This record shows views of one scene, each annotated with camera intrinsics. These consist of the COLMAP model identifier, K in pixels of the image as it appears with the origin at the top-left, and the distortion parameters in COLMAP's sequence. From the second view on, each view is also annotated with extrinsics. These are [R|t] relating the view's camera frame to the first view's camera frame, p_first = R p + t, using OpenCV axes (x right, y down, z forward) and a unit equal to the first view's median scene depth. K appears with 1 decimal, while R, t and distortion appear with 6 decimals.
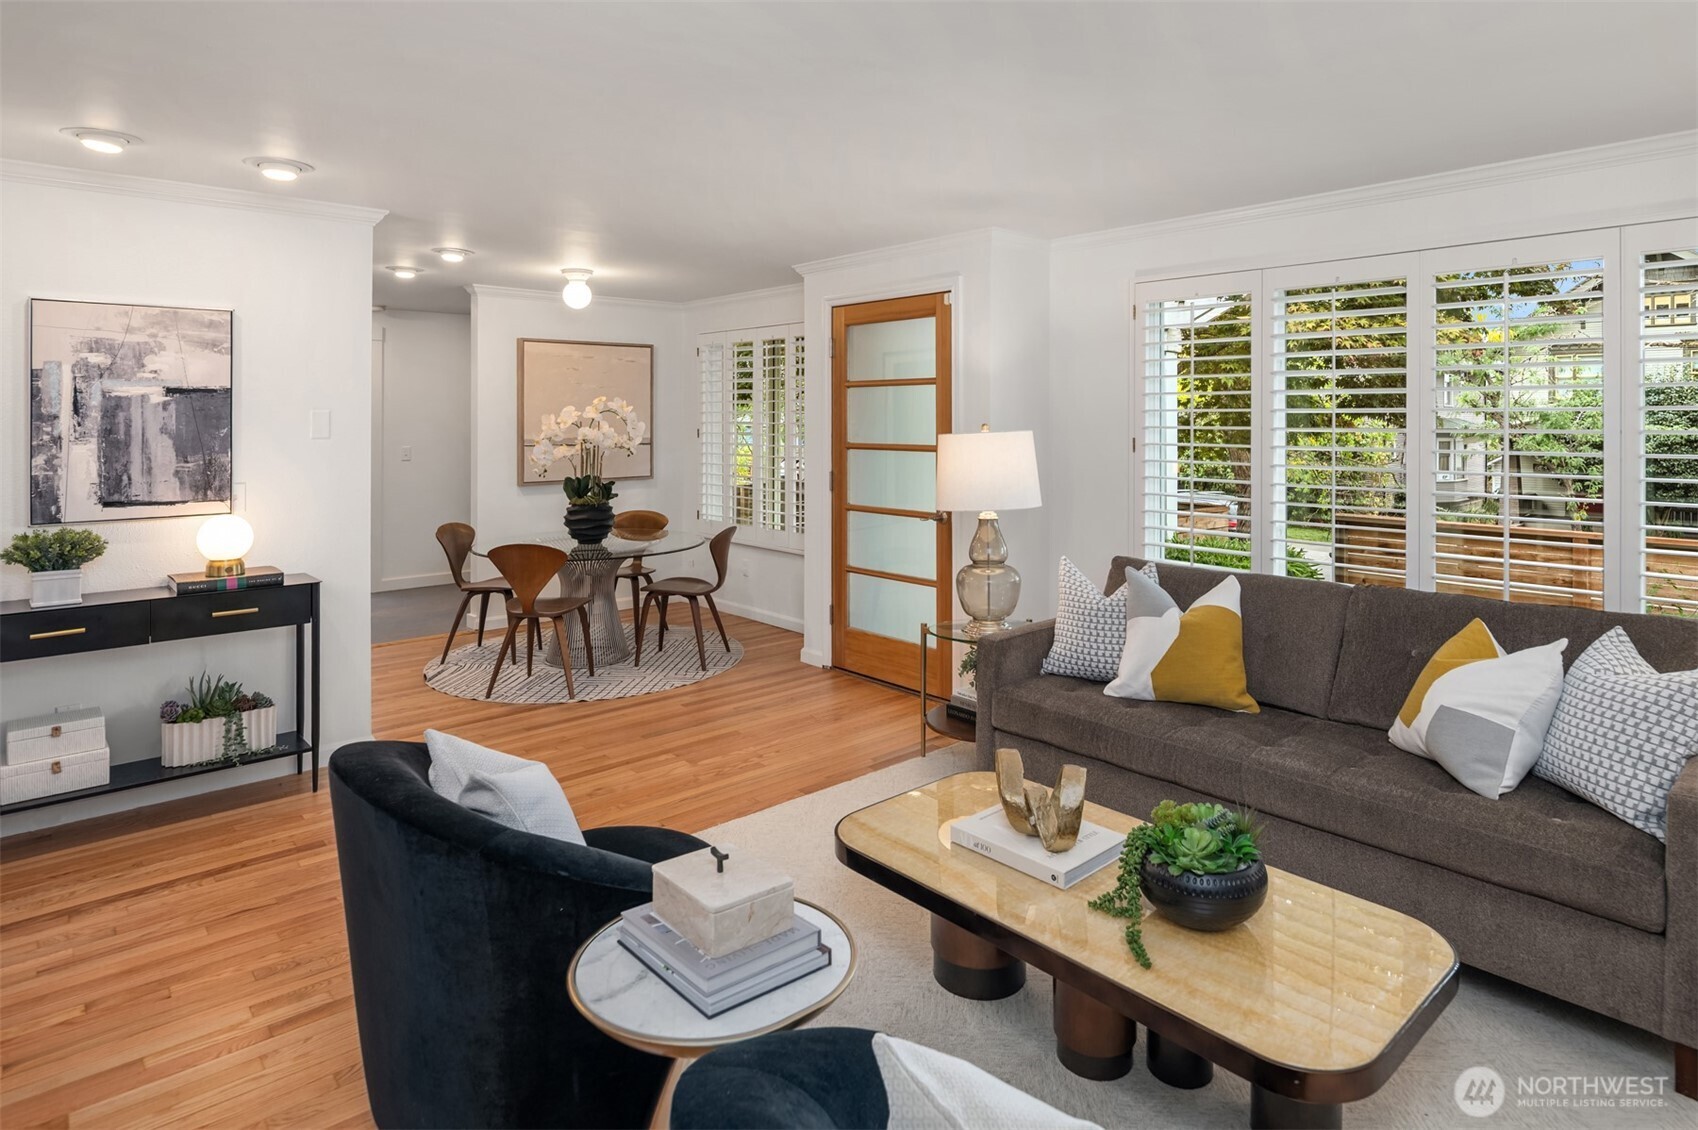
lens RADIAL K [[944.8, 0, 866.4], [0, 944.8, 429.2], [0, 0, 1]] dist [-0.000086, -0.006264]
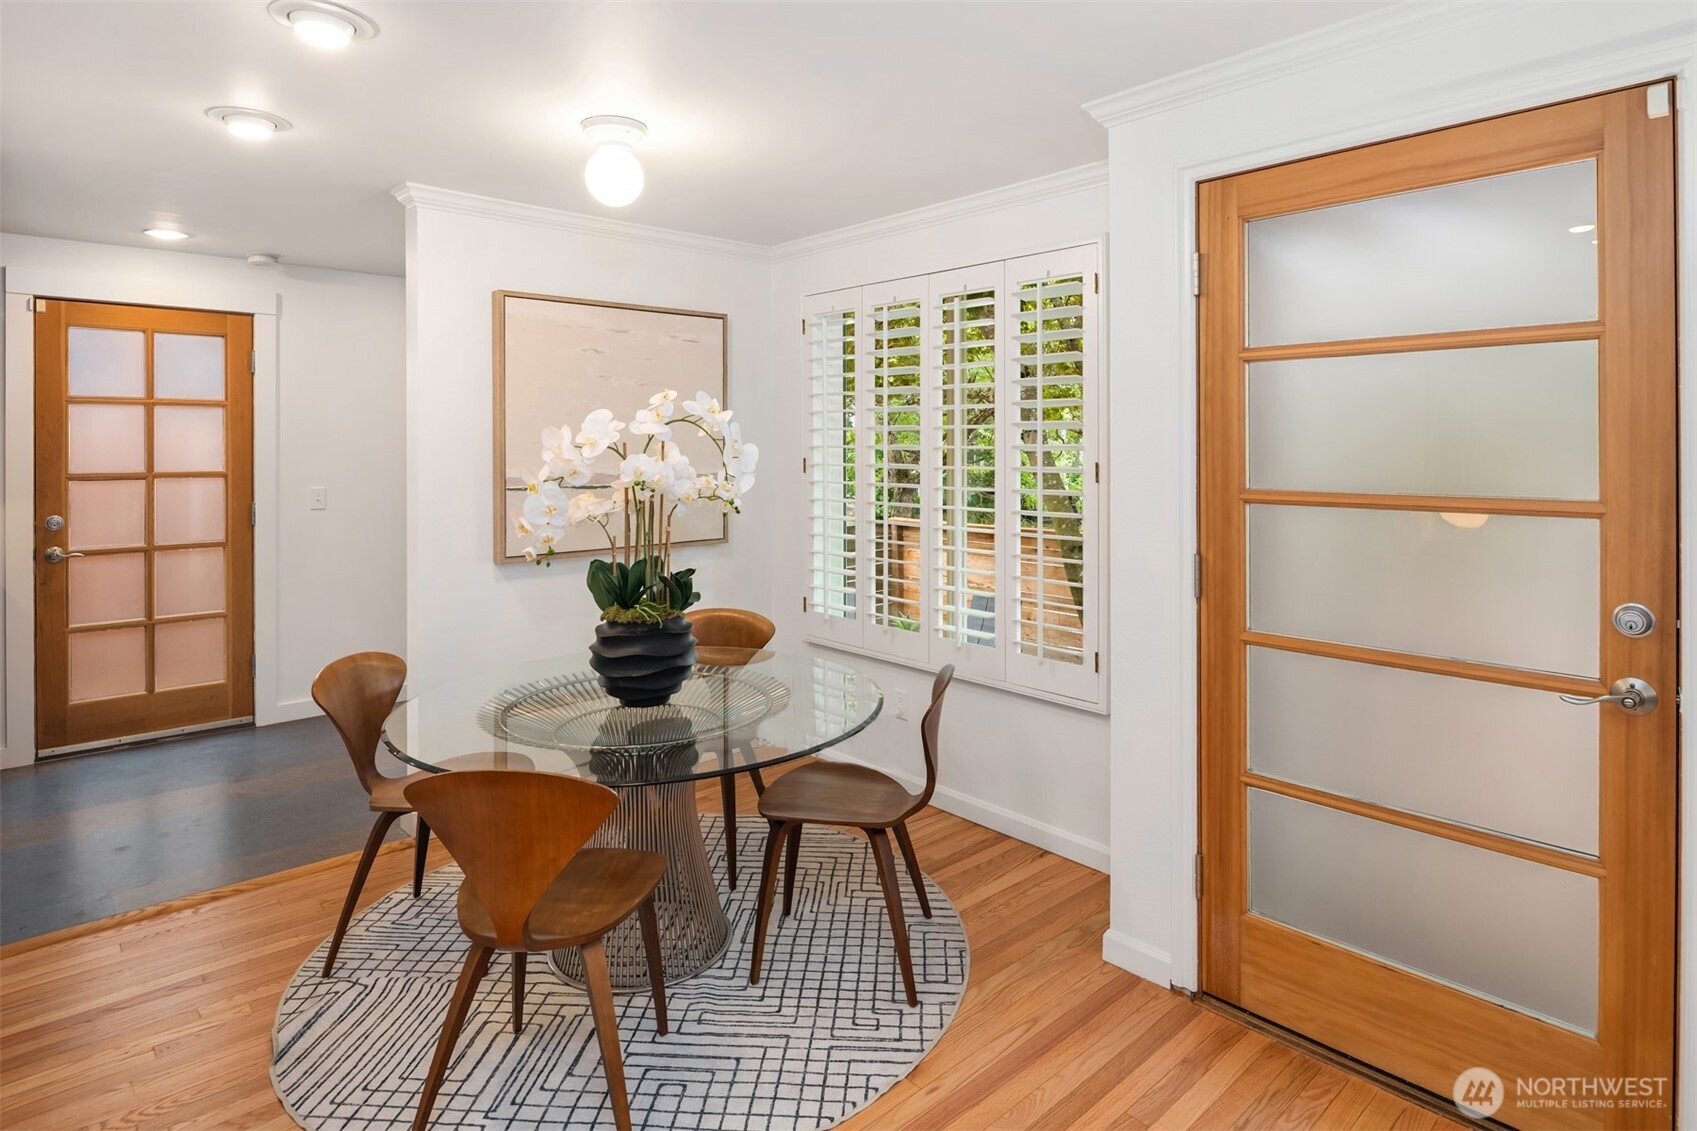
lens RADIAL K [[944.2, 0, 855.1], [0, 944.2, 446.9], [0, 0, 1]] dist [-0.000086, -0.006264]
pose [[0.999987, -0.003259, 0.003962, -0.198470], [0.003307, 0.999922, -0.012063, -0.000010], [-0.003922, 0.012076, 0.999919, 0.553848]]
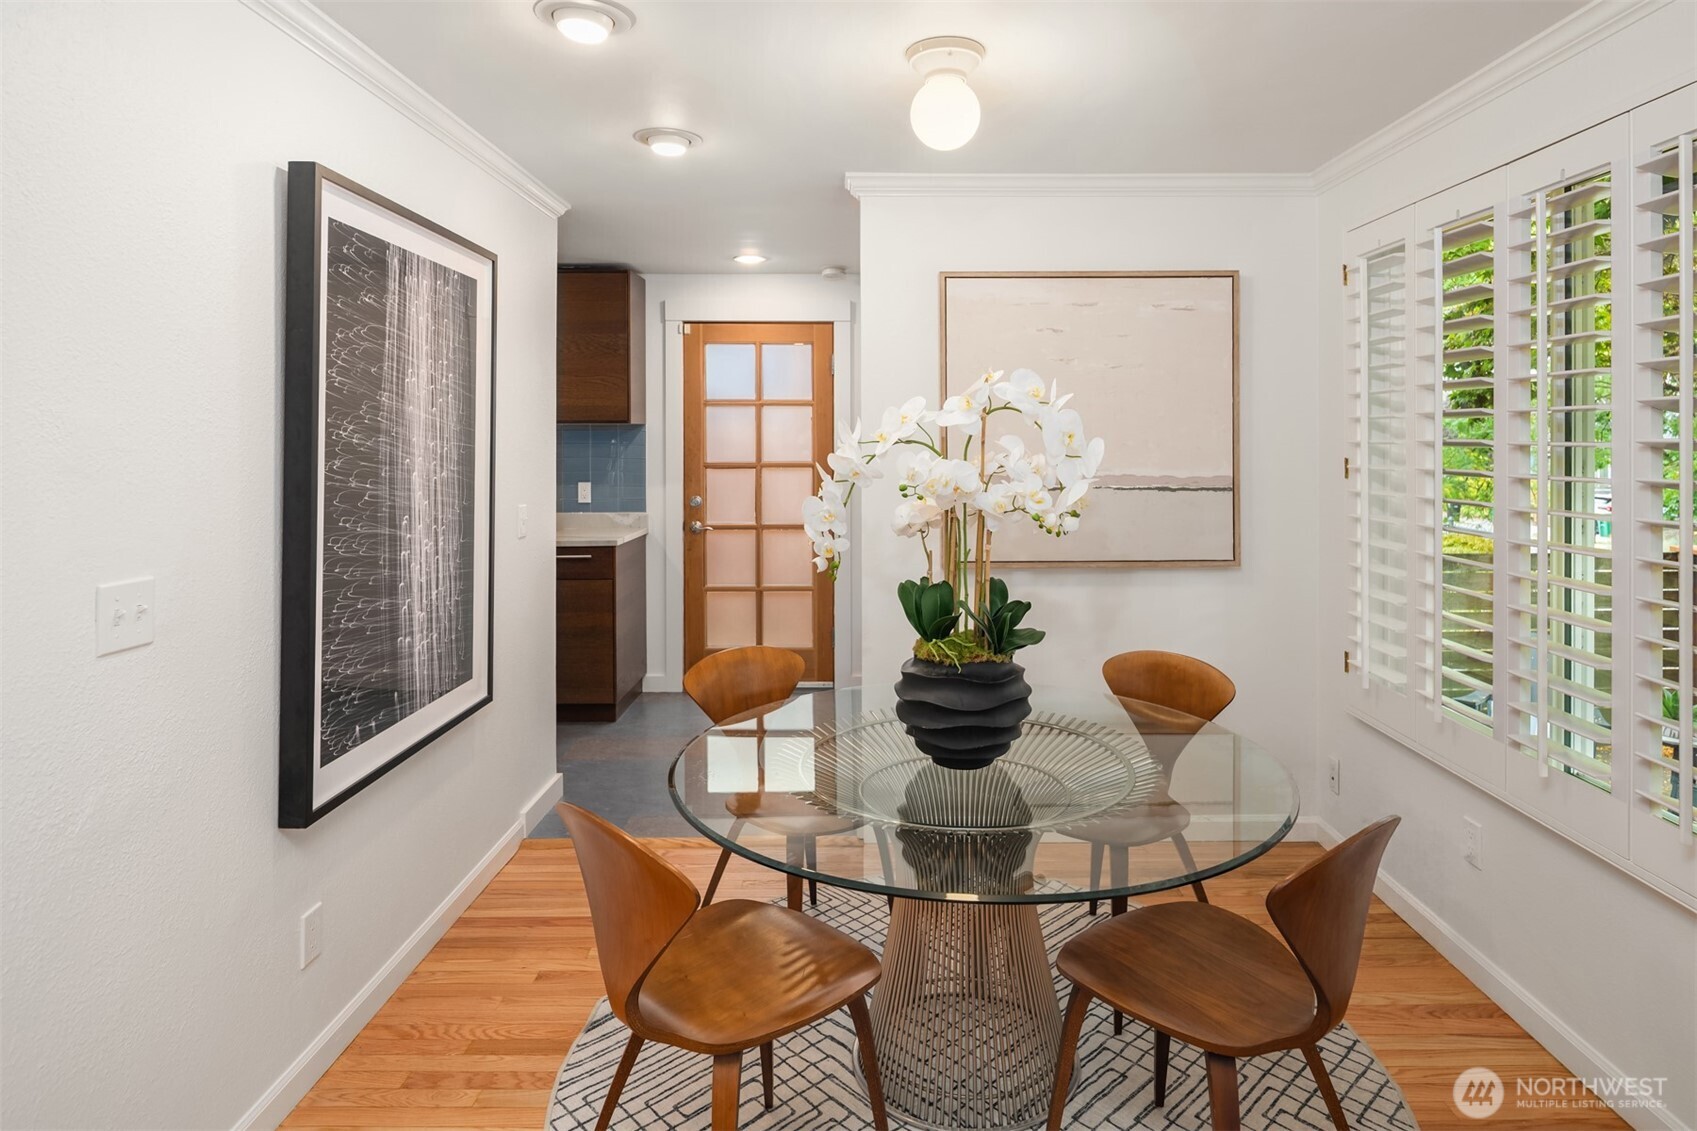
lens RADIAL K [[944.2, 0, 866.9], [0, 944.2, 447.9], [0, 0, 1]] dist [-0.000086, -0.006264]
pose [[0.738164, 0.003115, -0.674614, -0.070563], [-0.006387, 0.999977, -0.002370, -0.003179], [0.674591, 0.006058, 0.738167, 0.729401]]
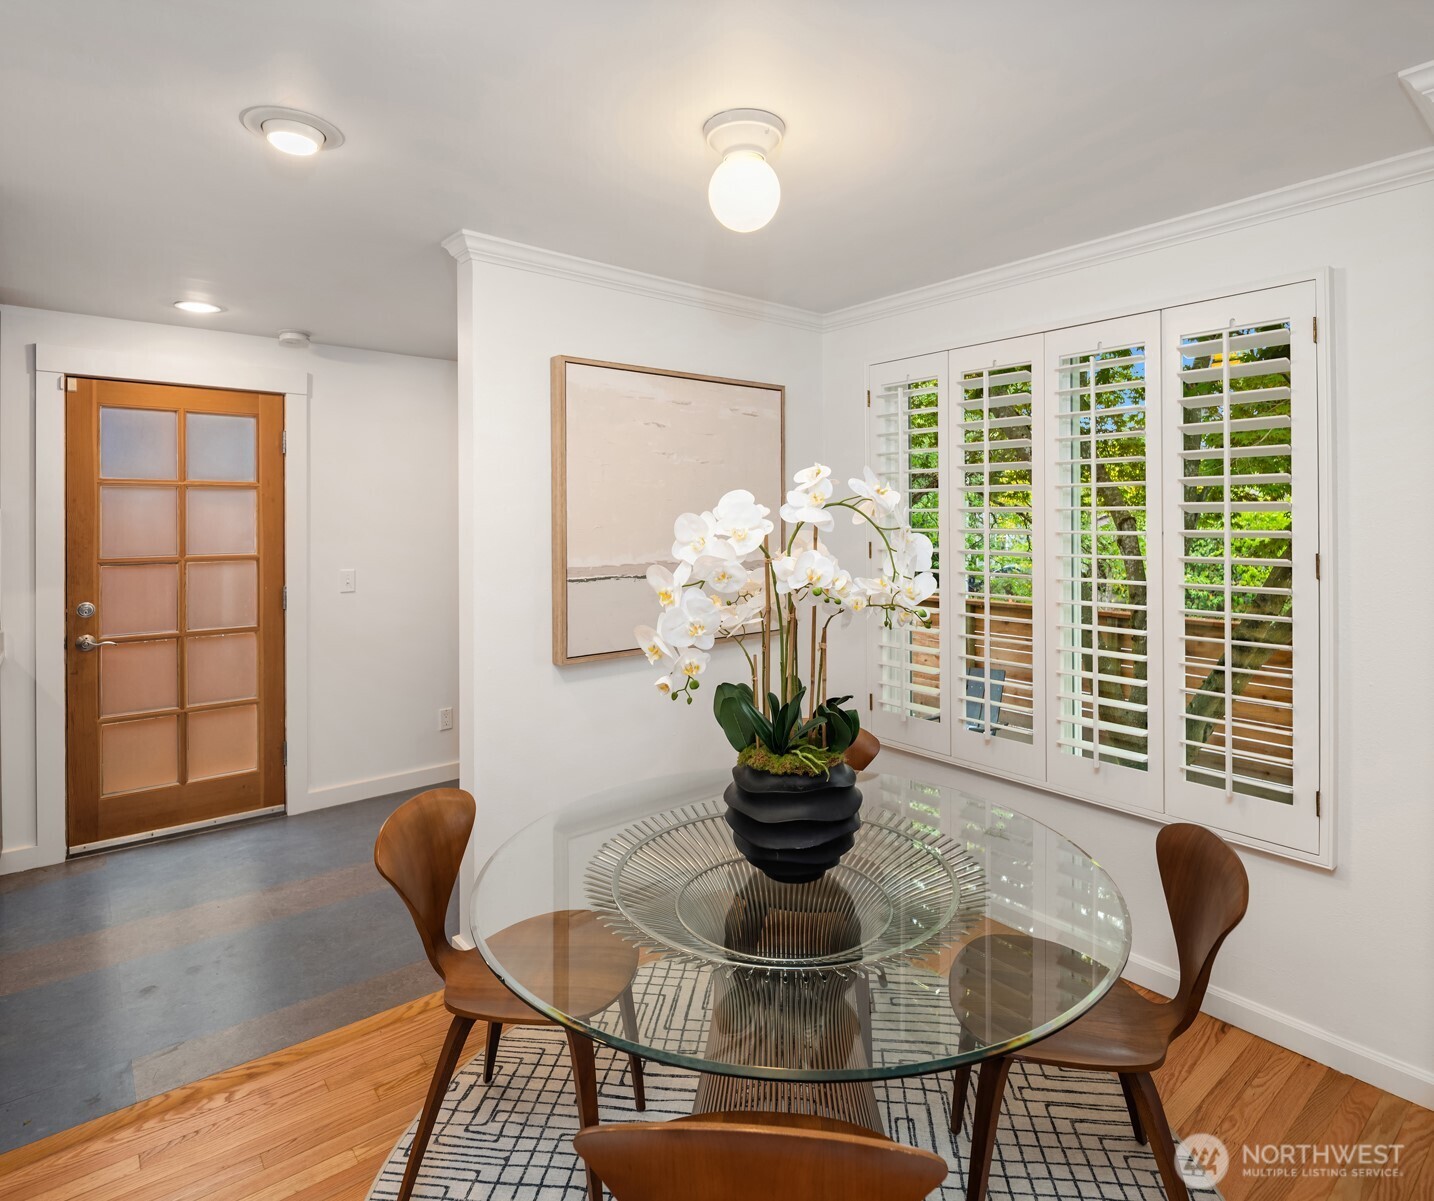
lens RADIAL K [[794.7, 0, 719.6], [0, 794.7, 517.7], [0, 0, 1]] dist [-0.004248, -0.003604]
pose [[0.998695, -0.005662, -0.050758, -0.319502], [0.004874, 0.999866, -0.015647, -0.009796], [0.050840, 0.015379, 0.998588, 0.727572]]
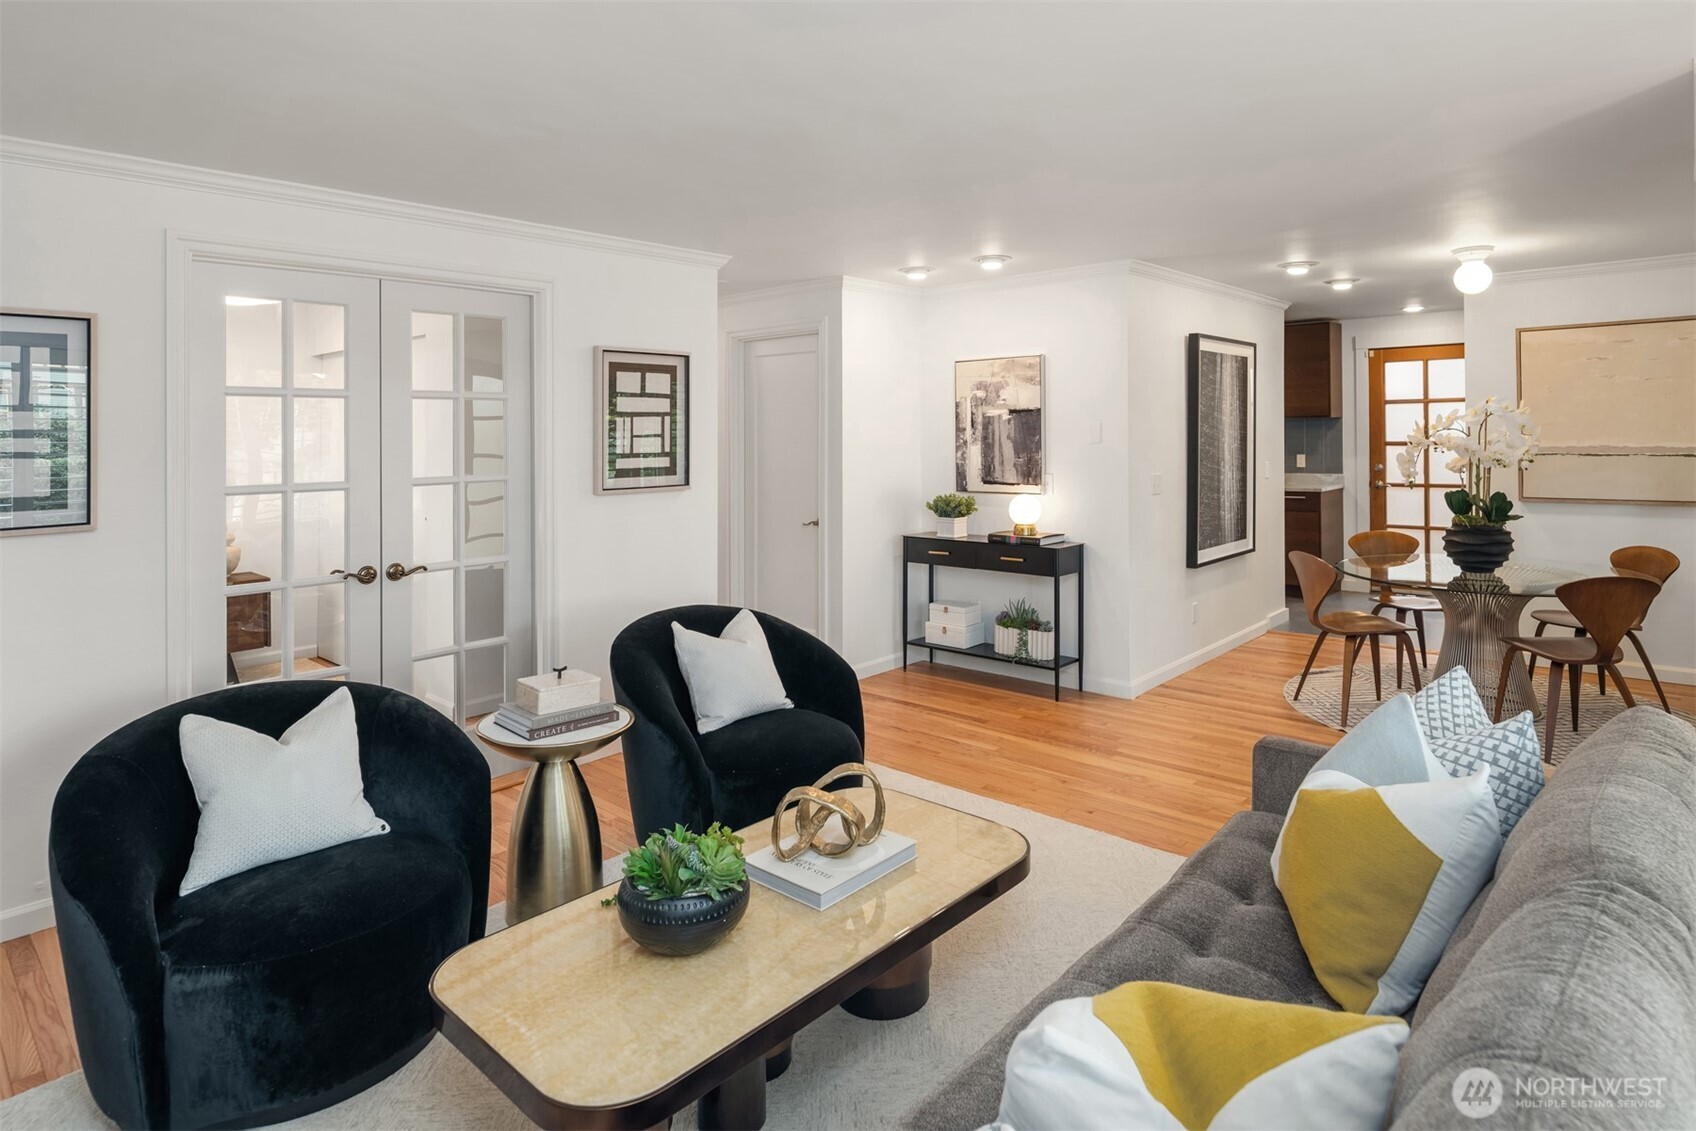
lens RADIAL K [[943.7, 0, 867.5], [0, 943.7, 434.3], [0, 0, 1]] dist [-0.000086, -0.006264]
pose [[0.106907, -0.000403, -0.994269, 0.503458], [0.002284, 0.999997, -0.000160, -0.002530], [0.994266, -0.002253, 0.106907, 0.389571]]
